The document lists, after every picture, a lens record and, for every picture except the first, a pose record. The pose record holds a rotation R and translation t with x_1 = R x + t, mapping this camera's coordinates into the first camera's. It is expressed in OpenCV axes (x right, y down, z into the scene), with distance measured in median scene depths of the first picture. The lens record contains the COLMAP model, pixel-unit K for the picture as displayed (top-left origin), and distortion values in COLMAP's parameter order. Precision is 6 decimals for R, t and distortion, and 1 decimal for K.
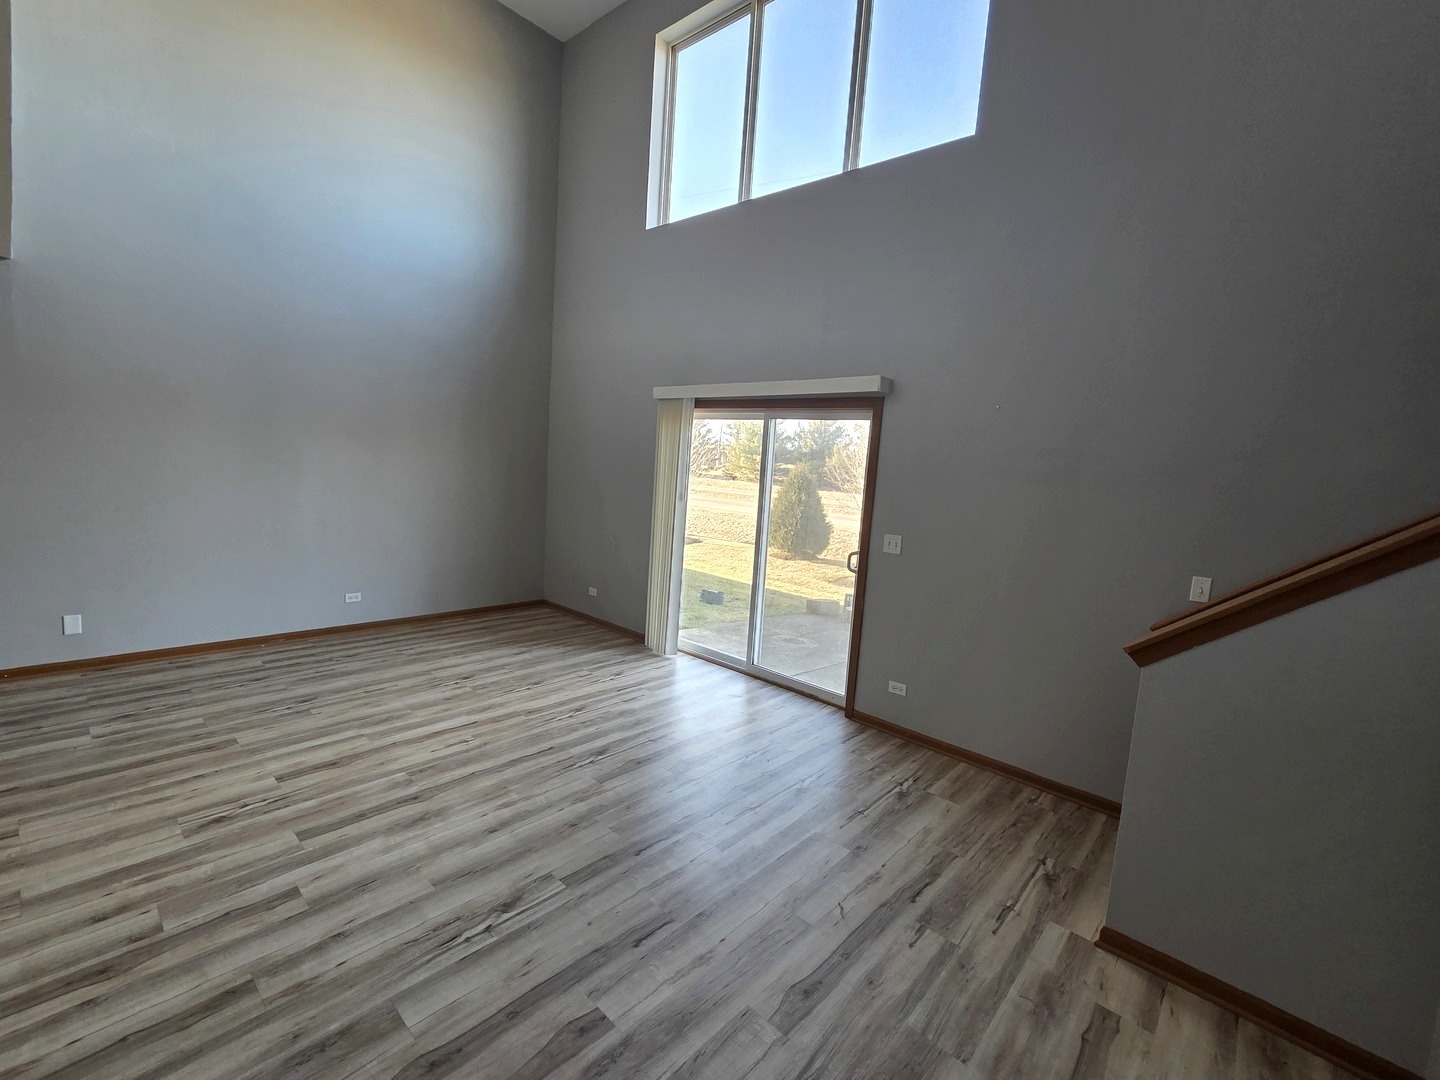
lens RADIAL K [[622.3, 0, 725.3], [0, 622.3, 536.5], [0, 0, 1]] dist [0.002944, 0.001318]
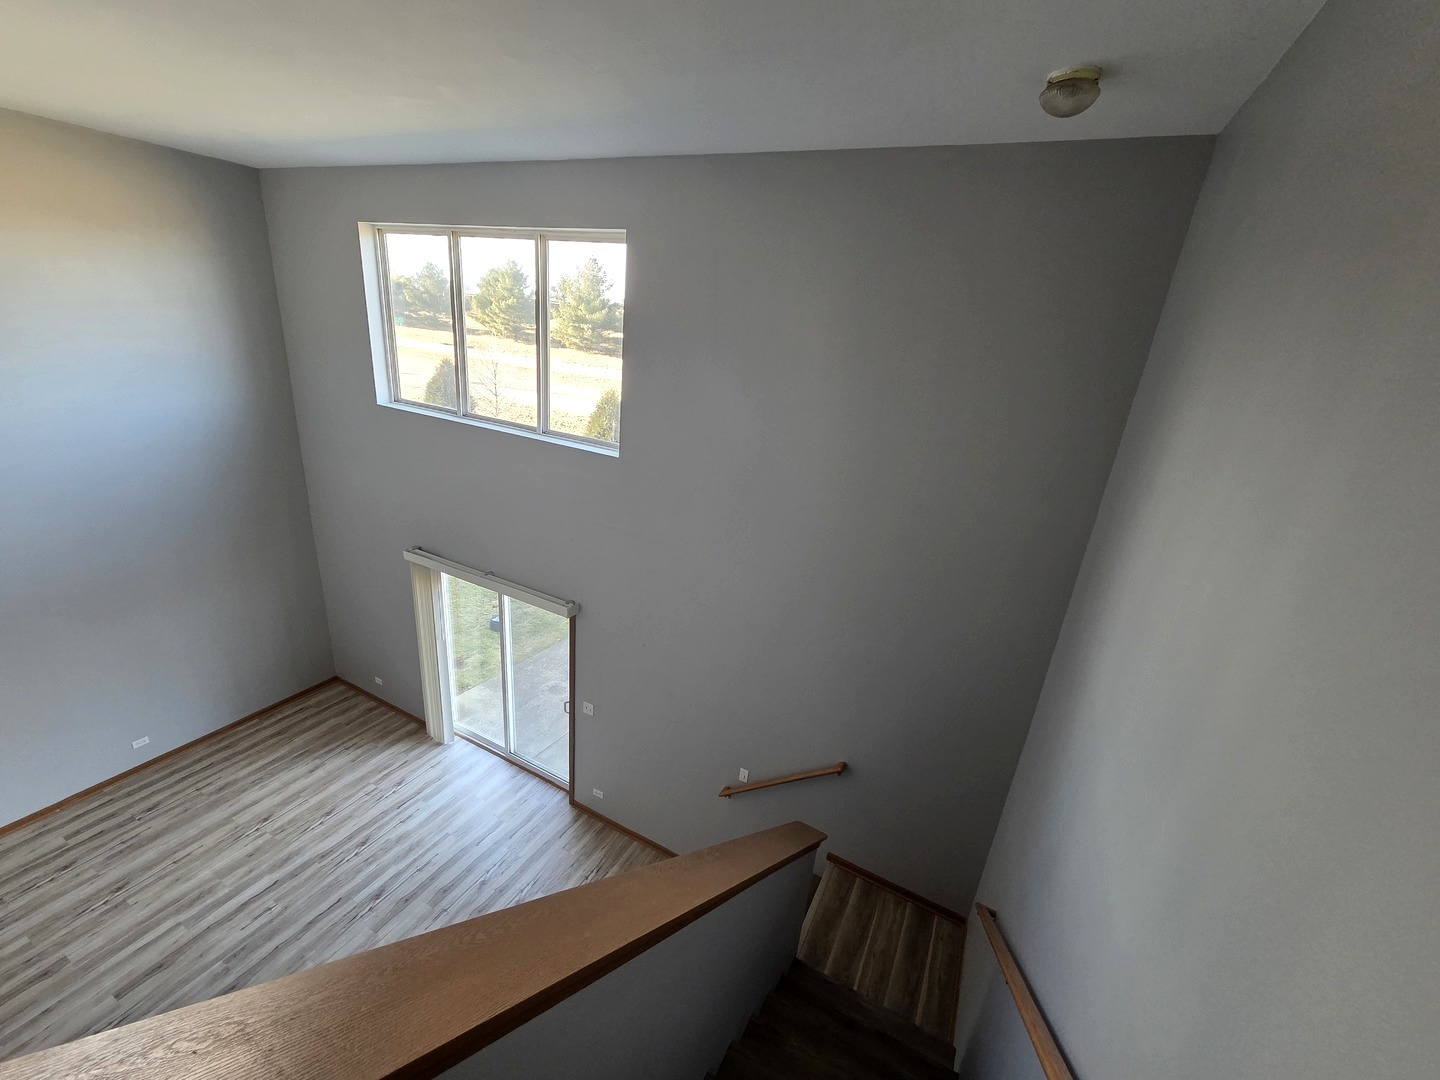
lens RADIAL K [[589.3, 0, 723.1], [0, 589.3, 537.1], [0, 0, 1]] dist [0.003515, -0.001025]
pose [[0.967886, -0.069425, 0.241613, 0.282212], [0.007431, 0.968592, 0.248544, -0.742643], [-0.251280, -0.238767, 0.938003, -0.273050]]
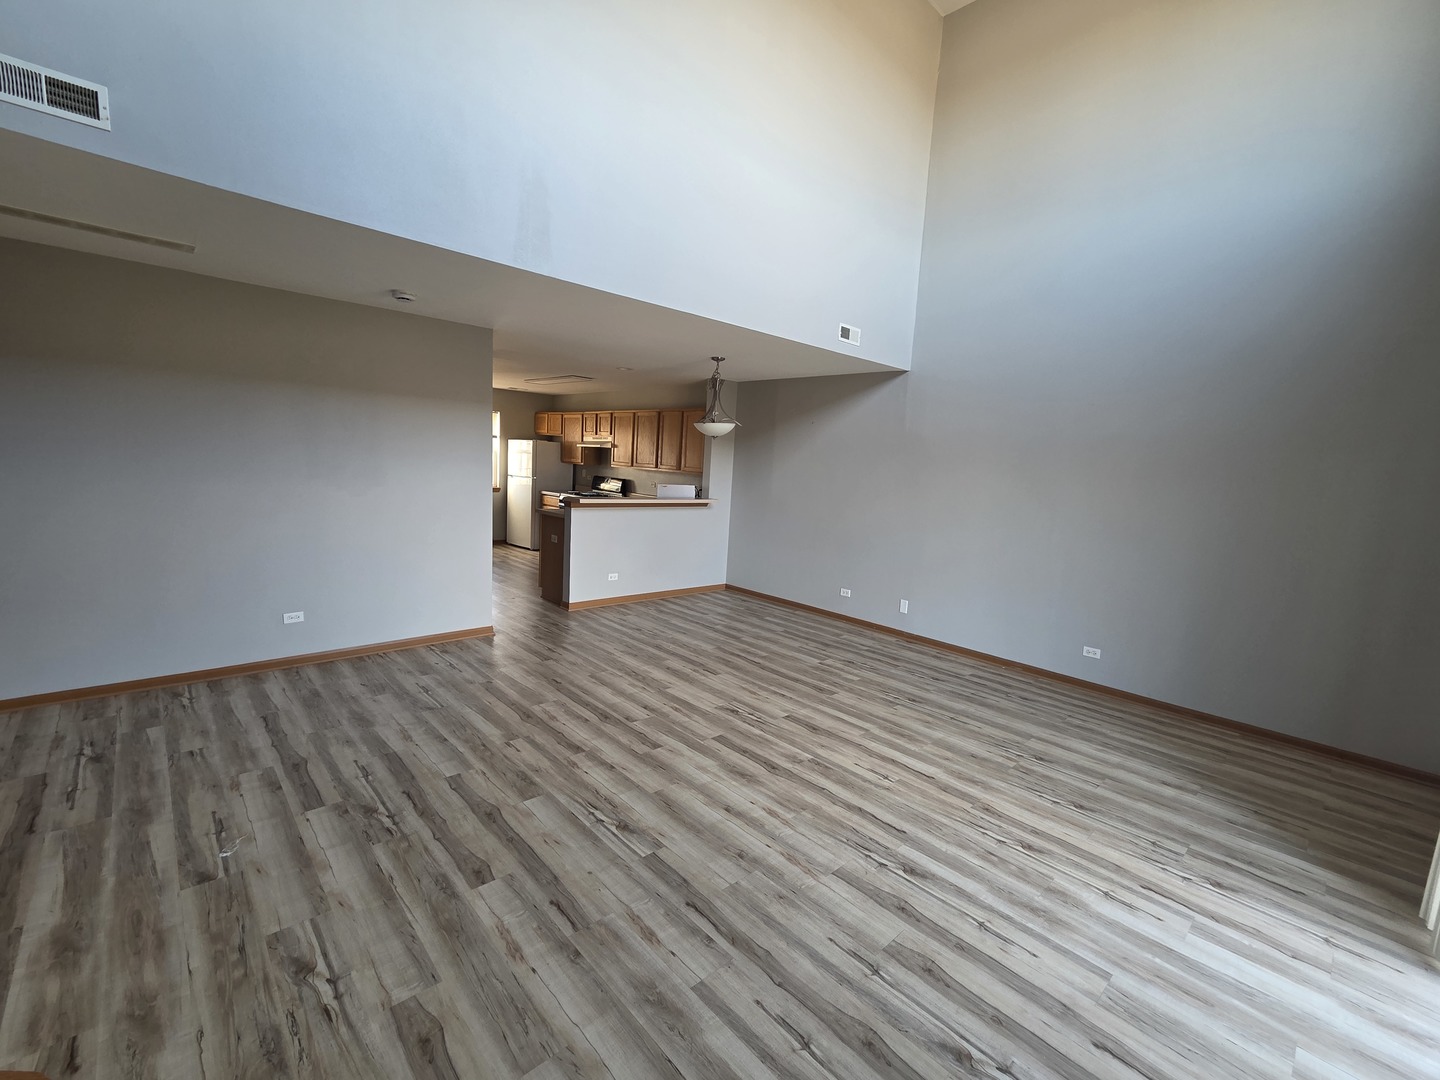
lens RADIAL K [[622.3, 0, 725.3], [0, 622.3, 536.5], [0, 0, 1]] dist [0.002944, 0.001318]
pose [[-0.078259, 0.050443, -0.995656, 0.488639], [-0.178925, 0.981792, 0.063805, -0.043496], [0.980745, 0.183141, -0.067809, 0.708934]]
